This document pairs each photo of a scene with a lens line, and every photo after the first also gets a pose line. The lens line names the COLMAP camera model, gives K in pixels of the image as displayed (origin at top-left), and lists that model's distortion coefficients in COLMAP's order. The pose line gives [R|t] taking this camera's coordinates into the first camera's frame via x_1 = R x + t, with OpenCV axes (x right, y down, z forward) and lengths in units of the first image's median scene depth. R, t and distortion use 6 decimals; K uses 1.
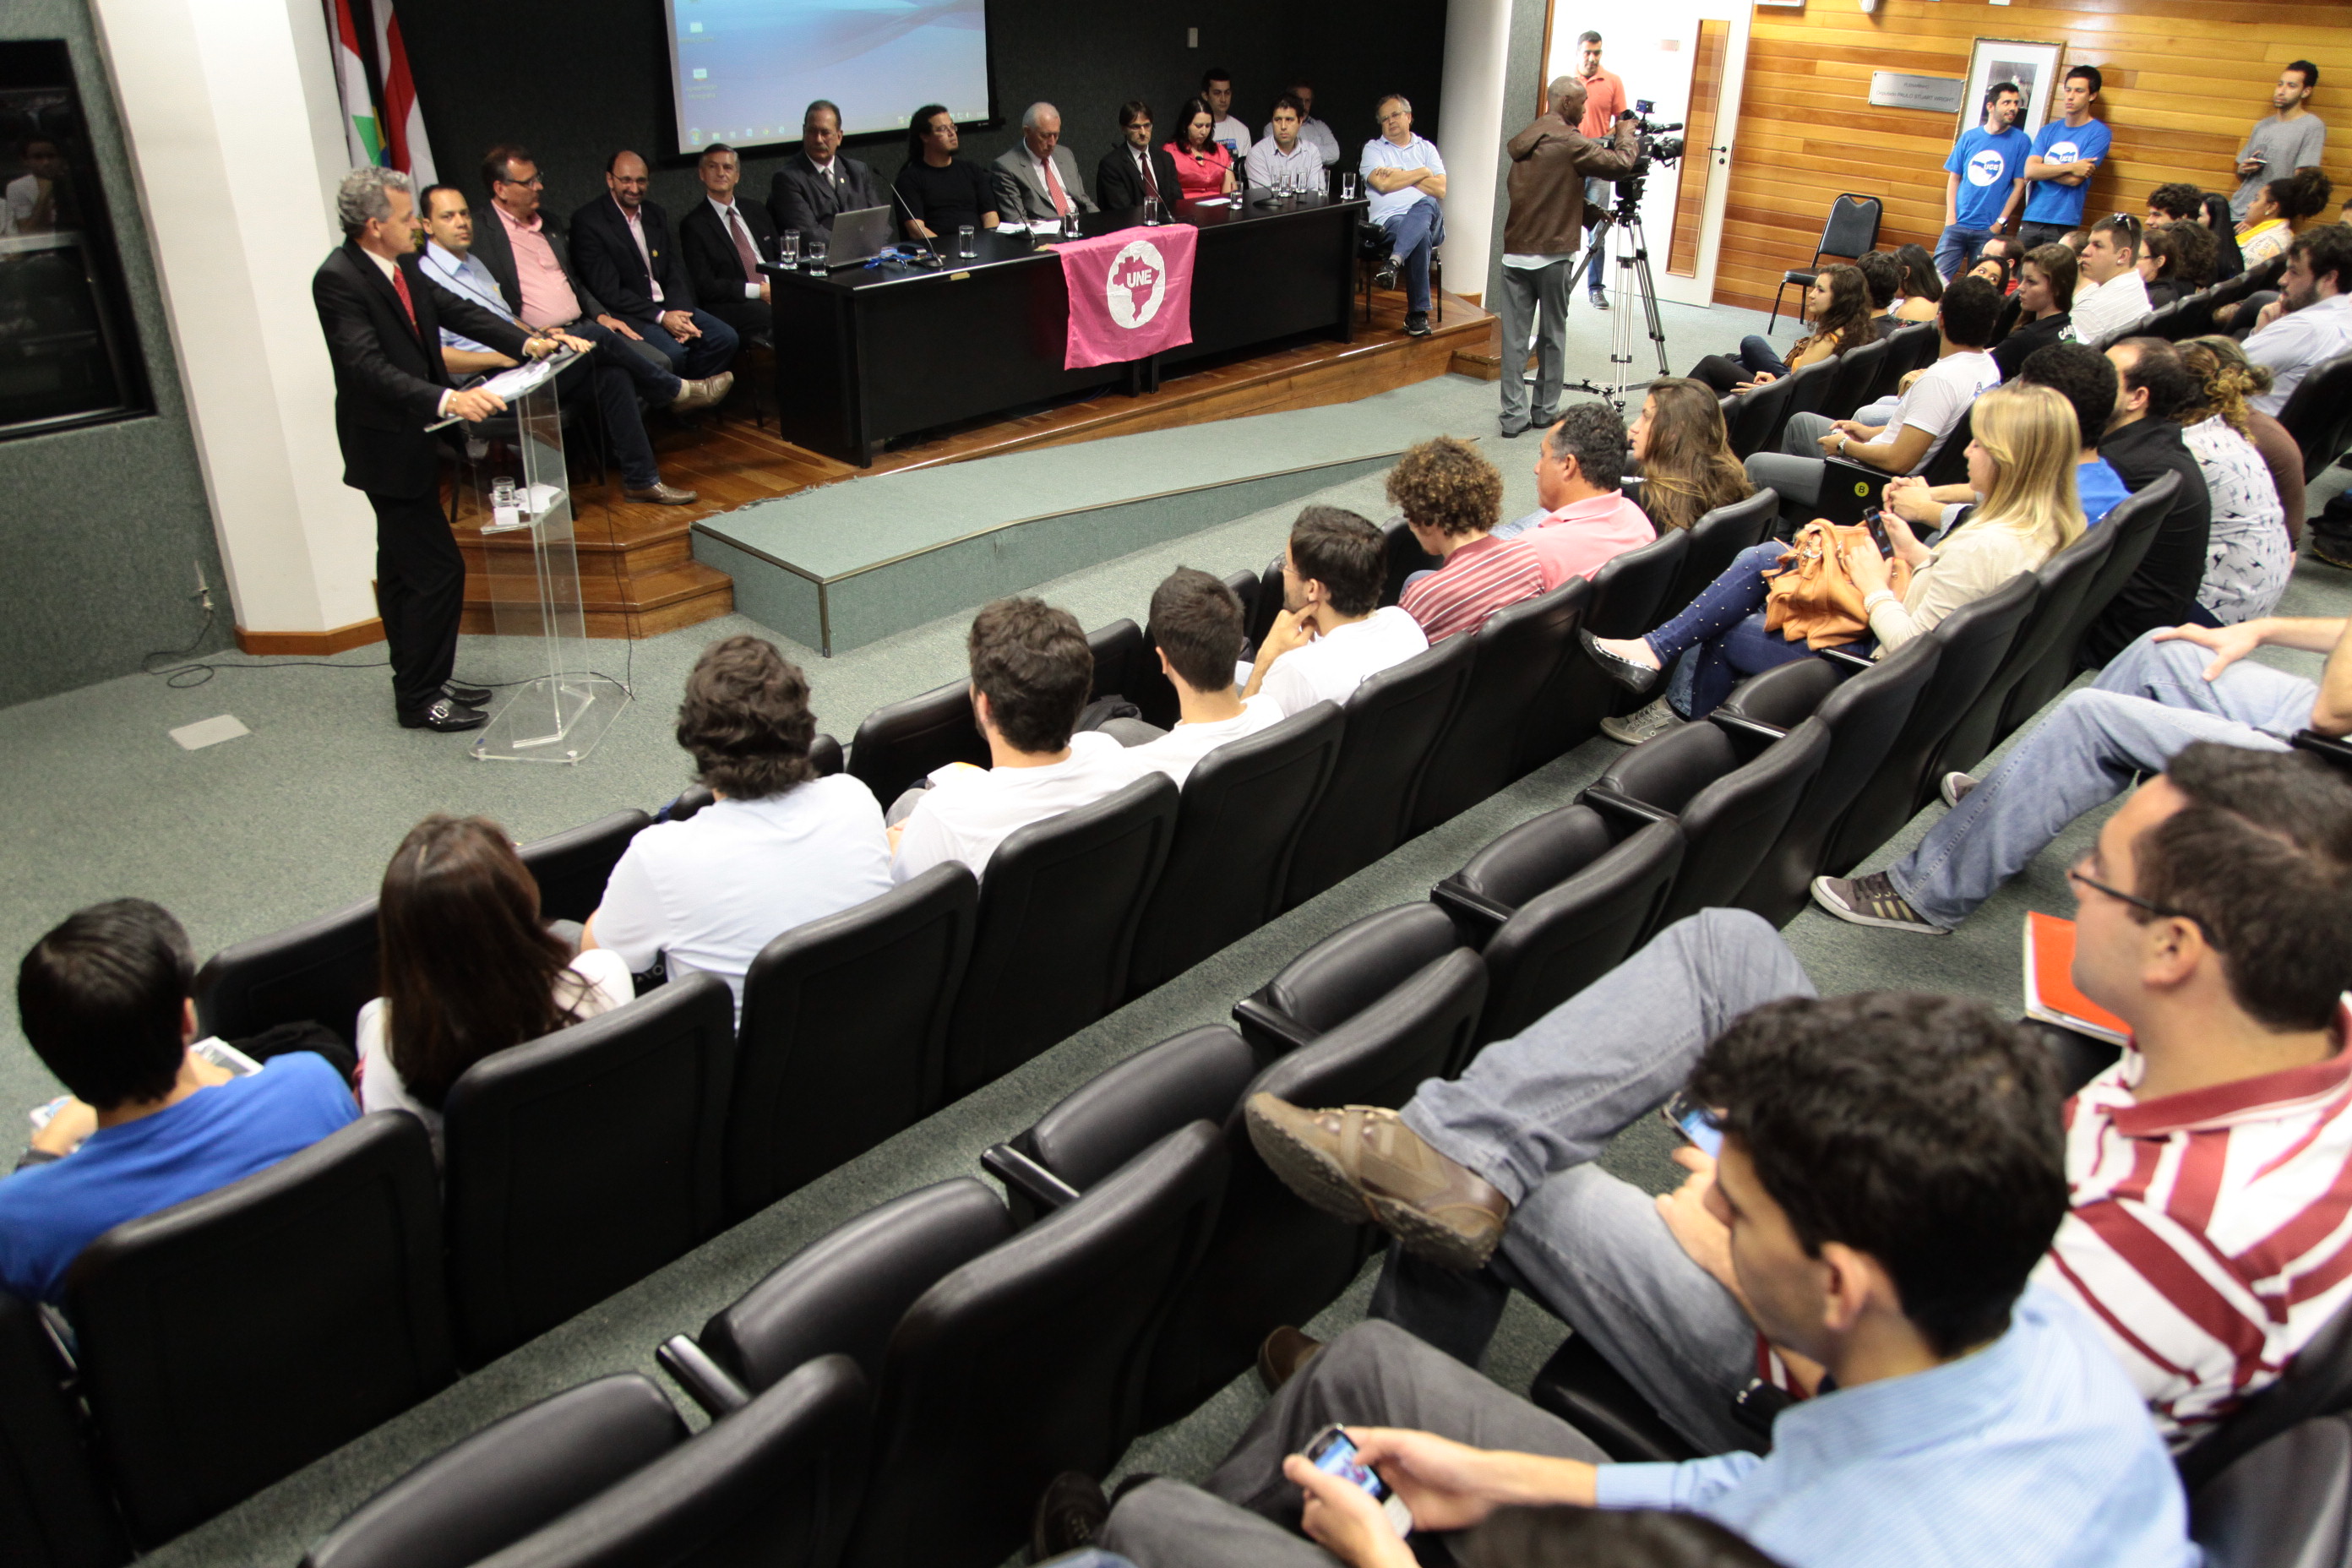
lens RADIAL K [[1732.1, 0, 1175.6], [0, 1732.1, 774.2], [0, 0, 1]] dist [-0.086926, 0.052278]
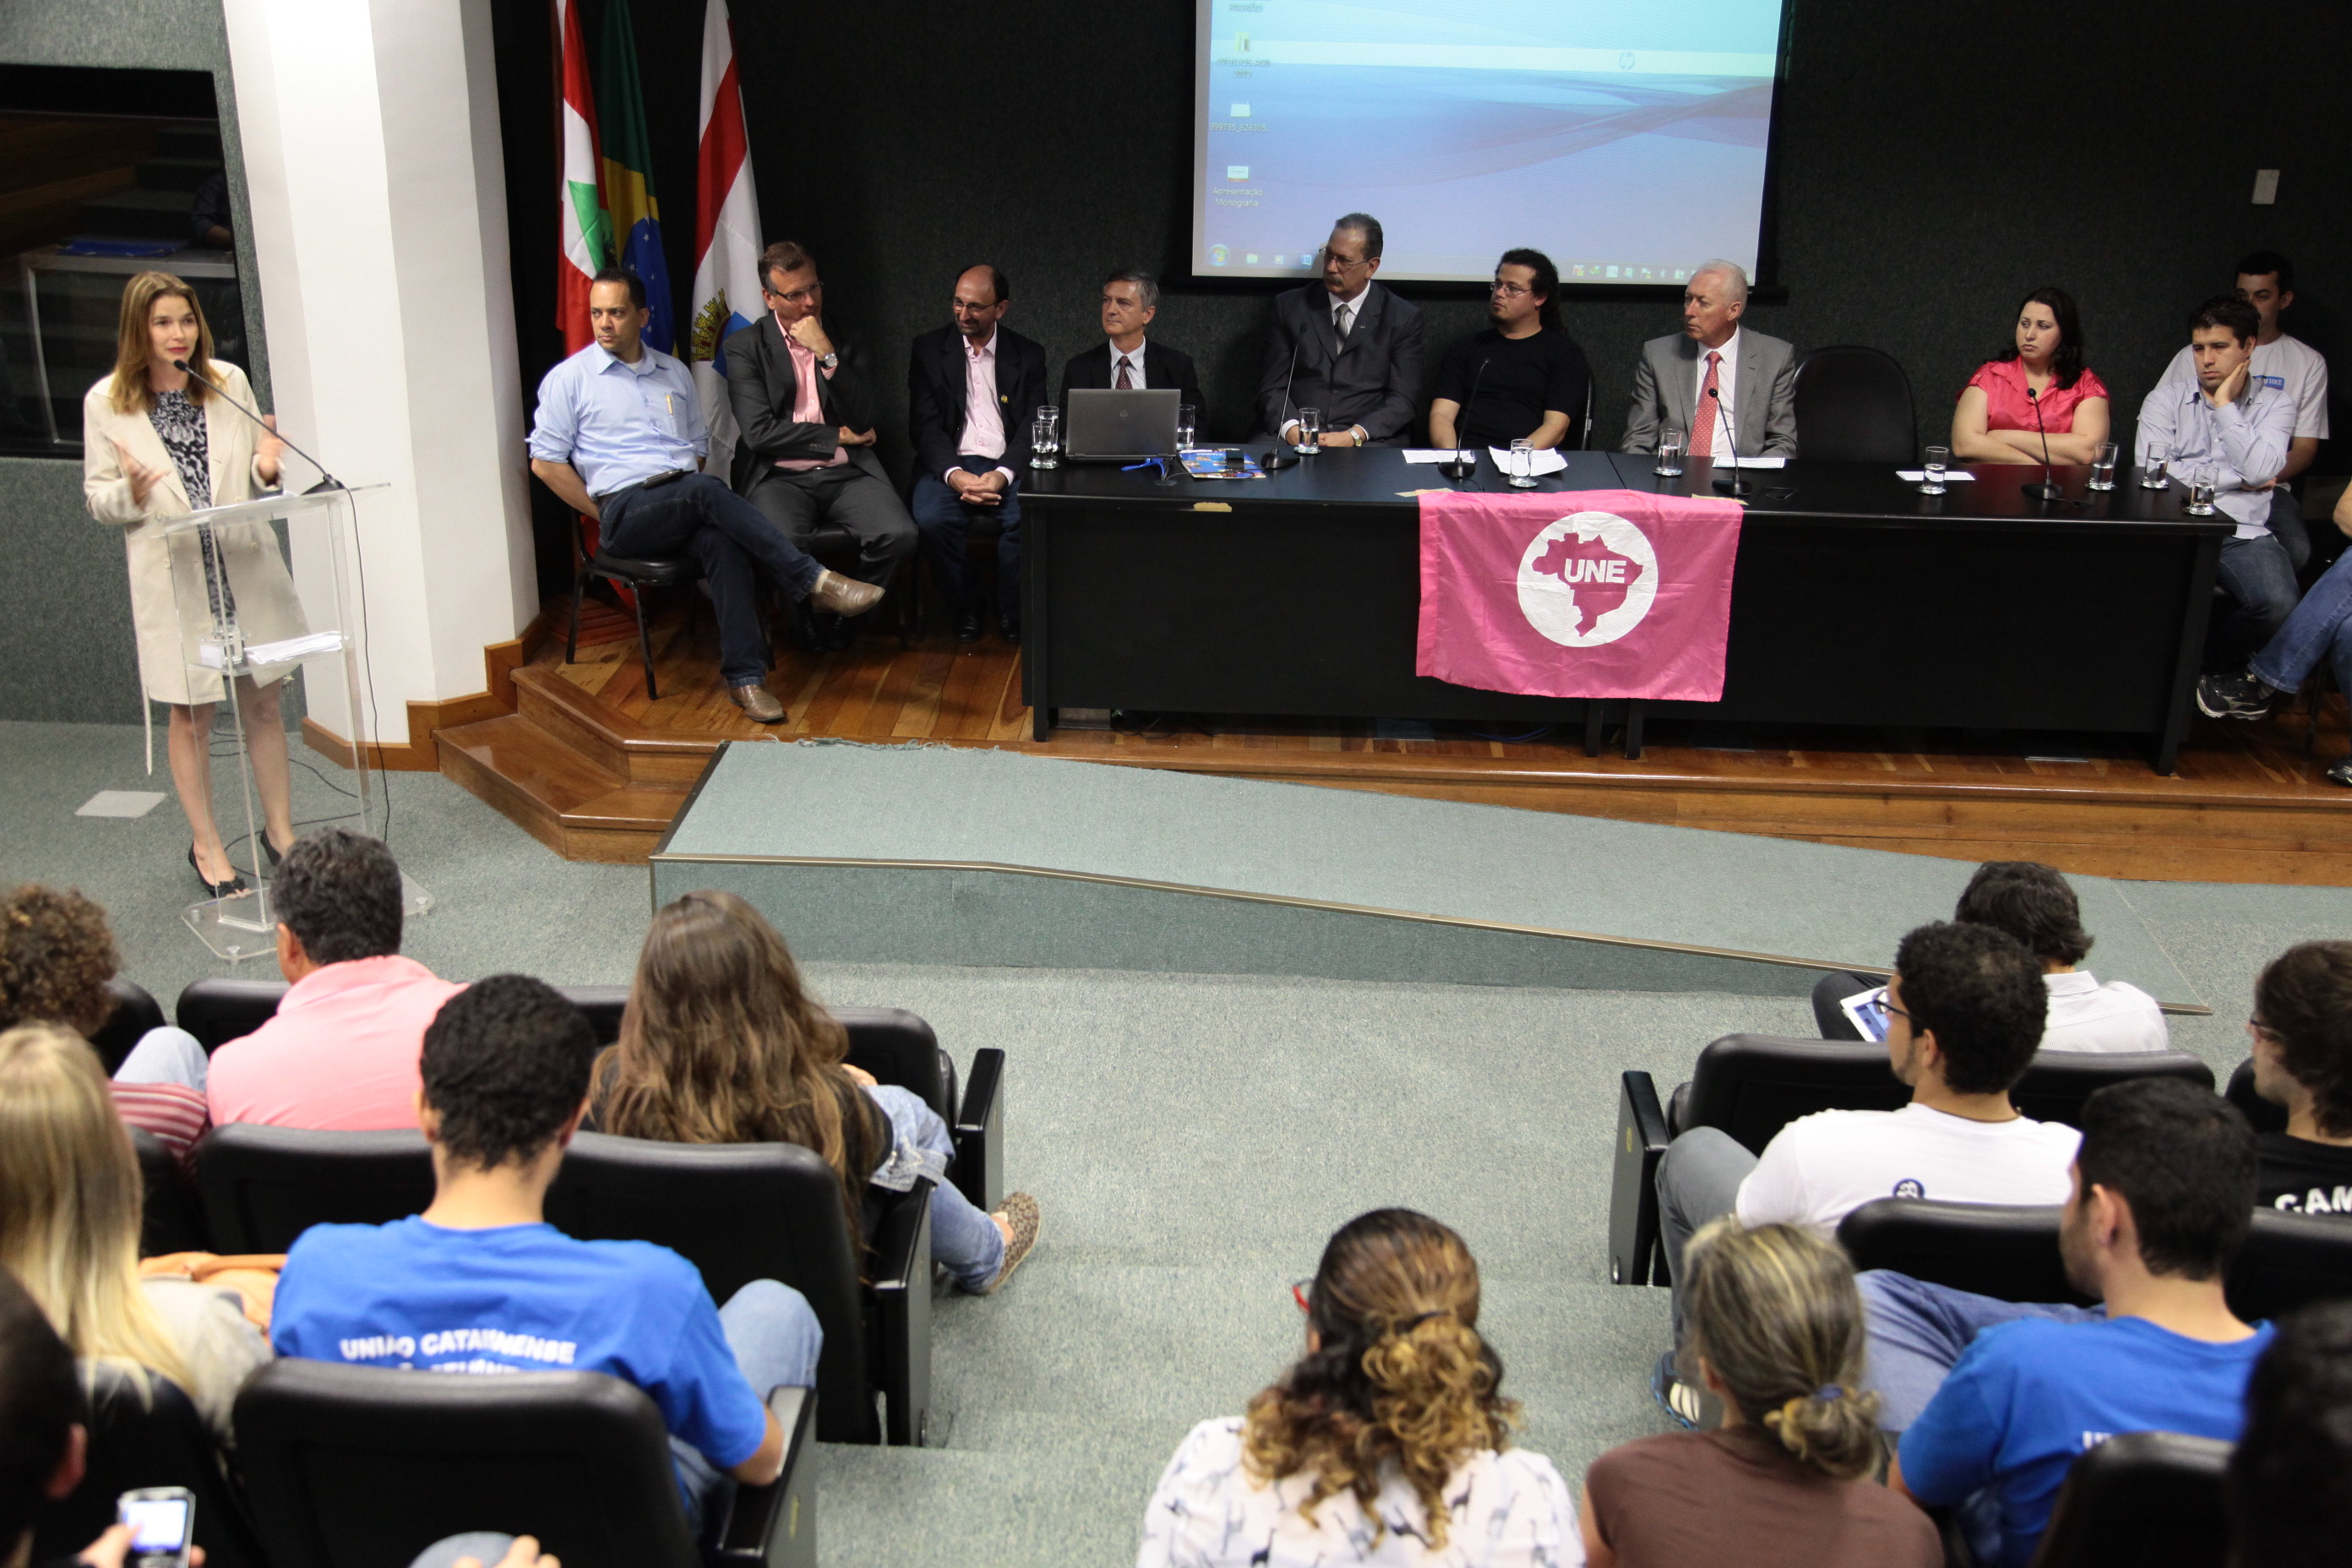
lens RADIAL K [[2500.0, 0, 1174.8], [0, 2500.0, 793.8], [0, 0, 1]] dist [0.045351, 0.000000]
pose [[0.655702, 0.268634, -0.705614, 0.577053], [-0.351599, 0.935686, 0.029496, -0.205032], [0.668156, 0.228753, 0.707982, 0.315720]]
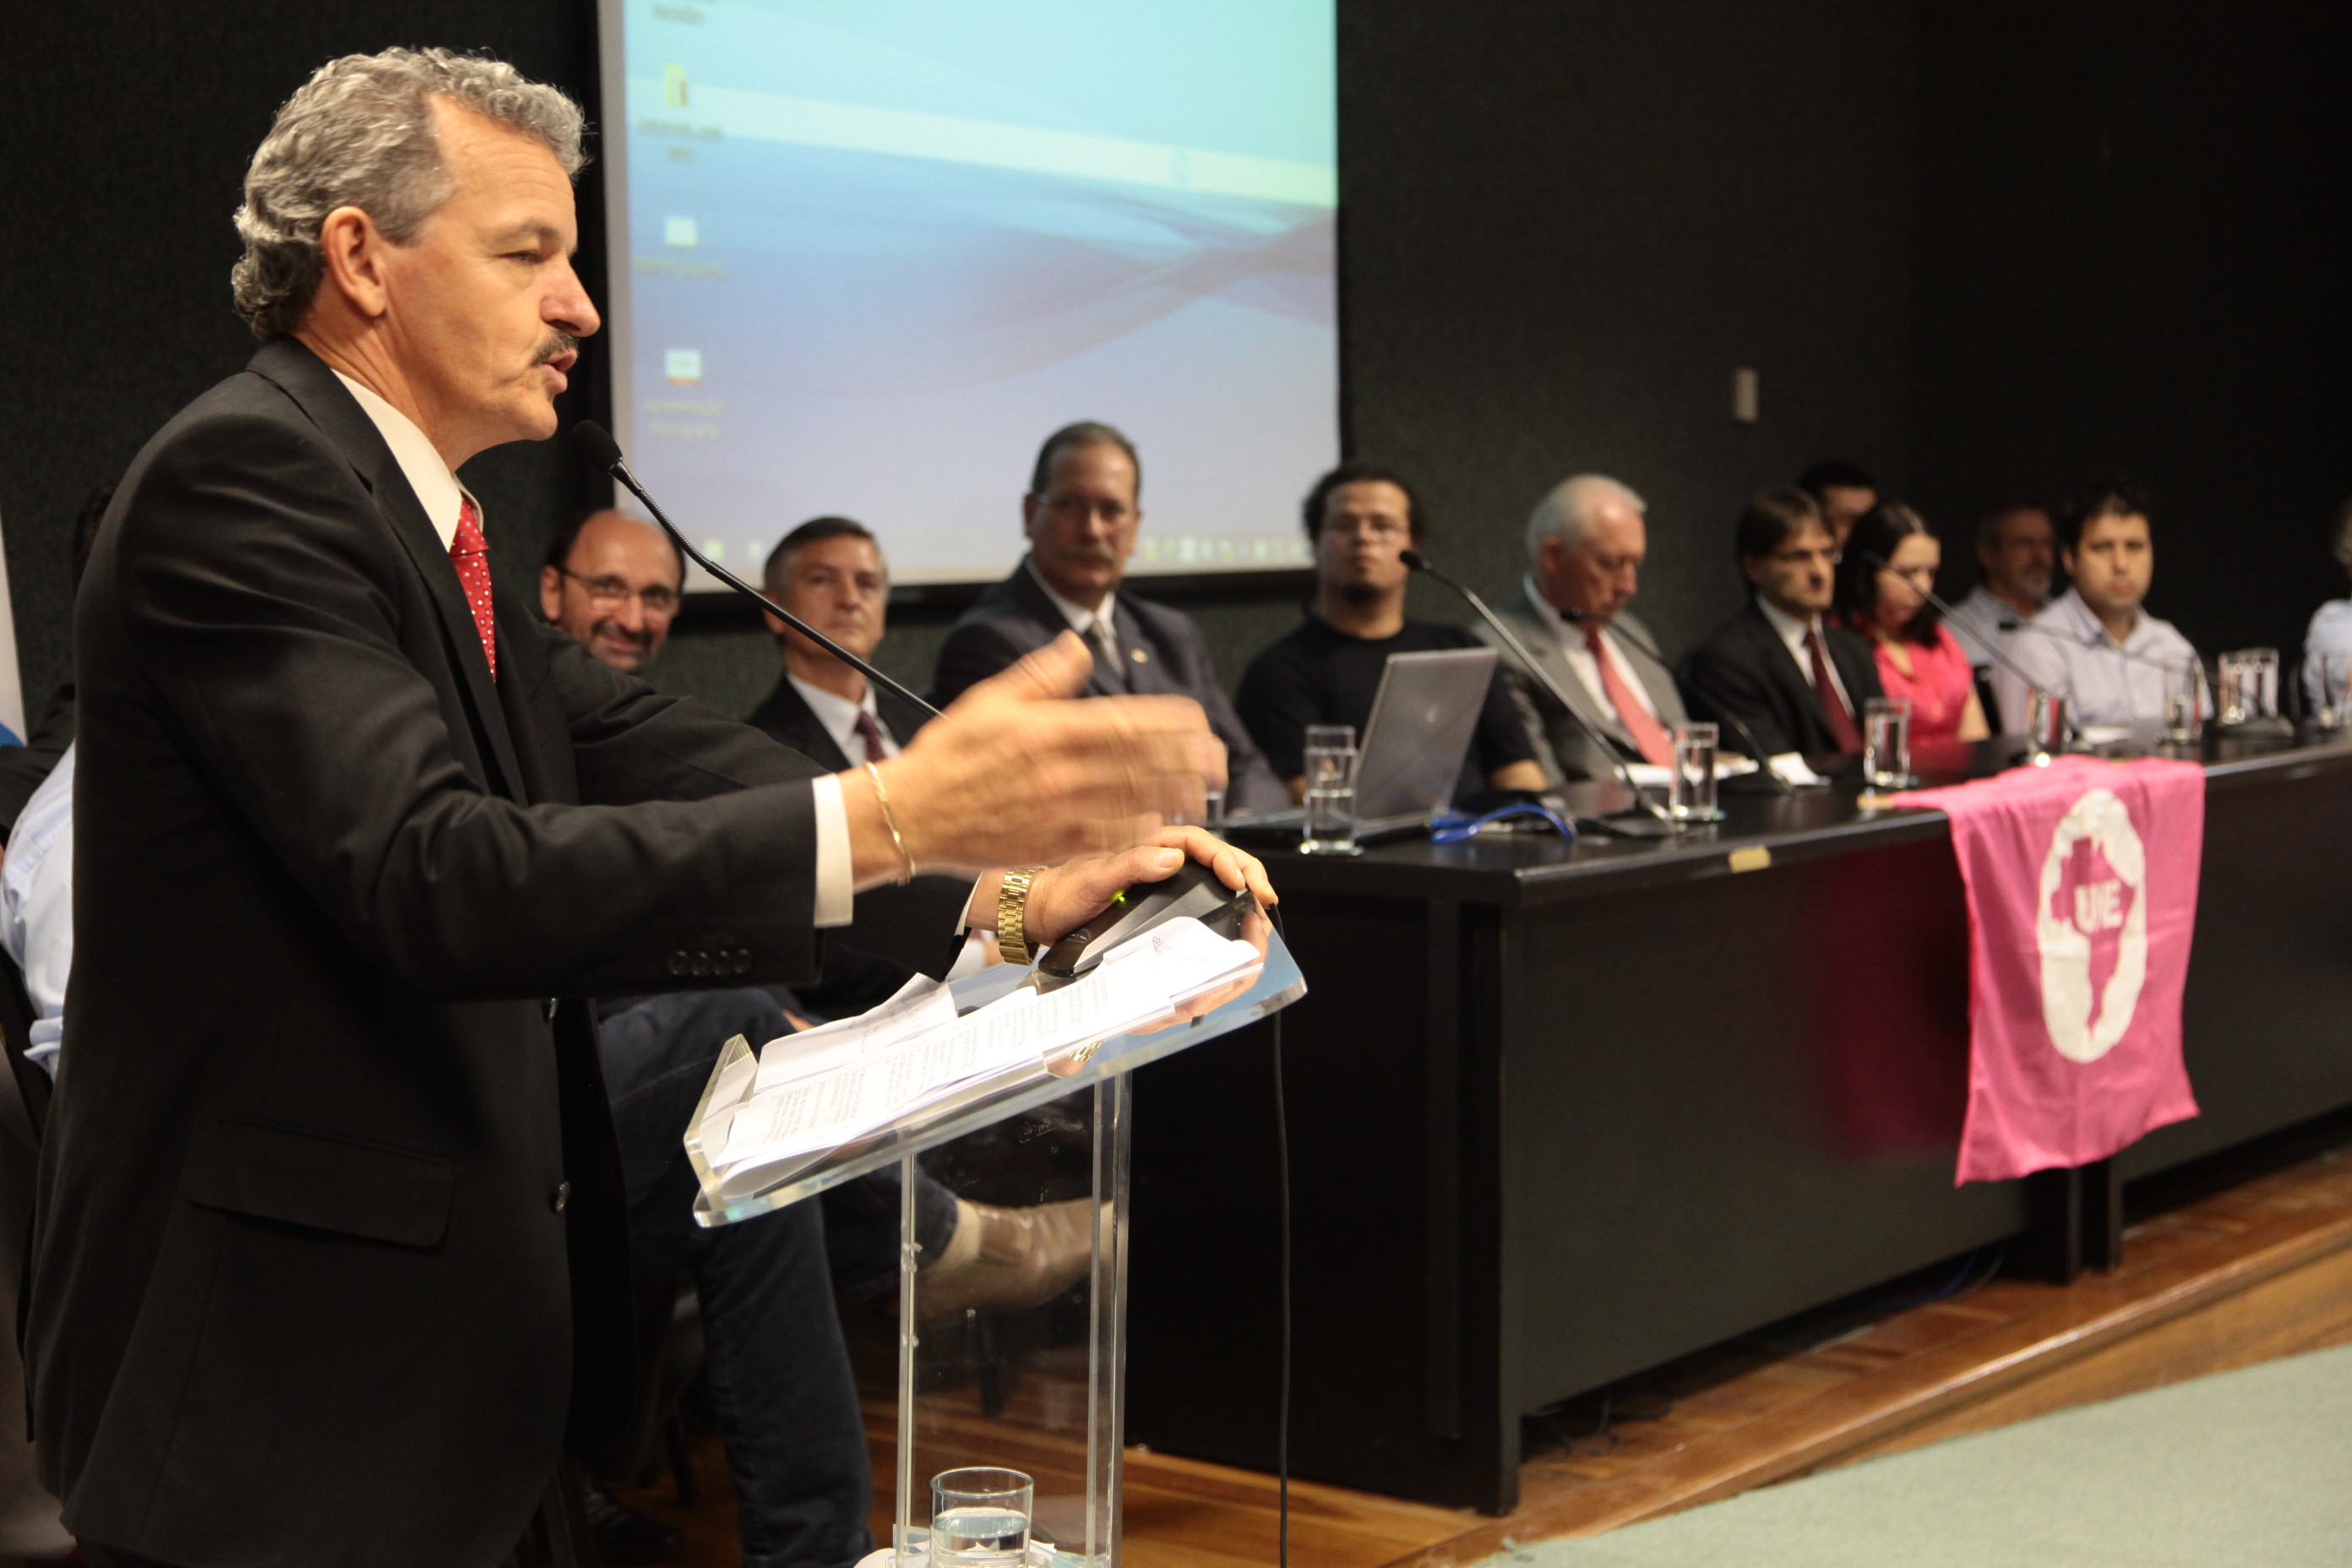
lens RADIAL K [[3747.2, 0, 1170.1], [0, 3747.2, 766.1], [0, 0, 1]] dist [0.206707, 0.000000]
pose [[0.993857, -0.033180, 0.105585, -0.291361], [0.072328, 0.916815, -0.392707, -0.050885], [-0.083772, 0.397931, 0.913583, 0.389229]]
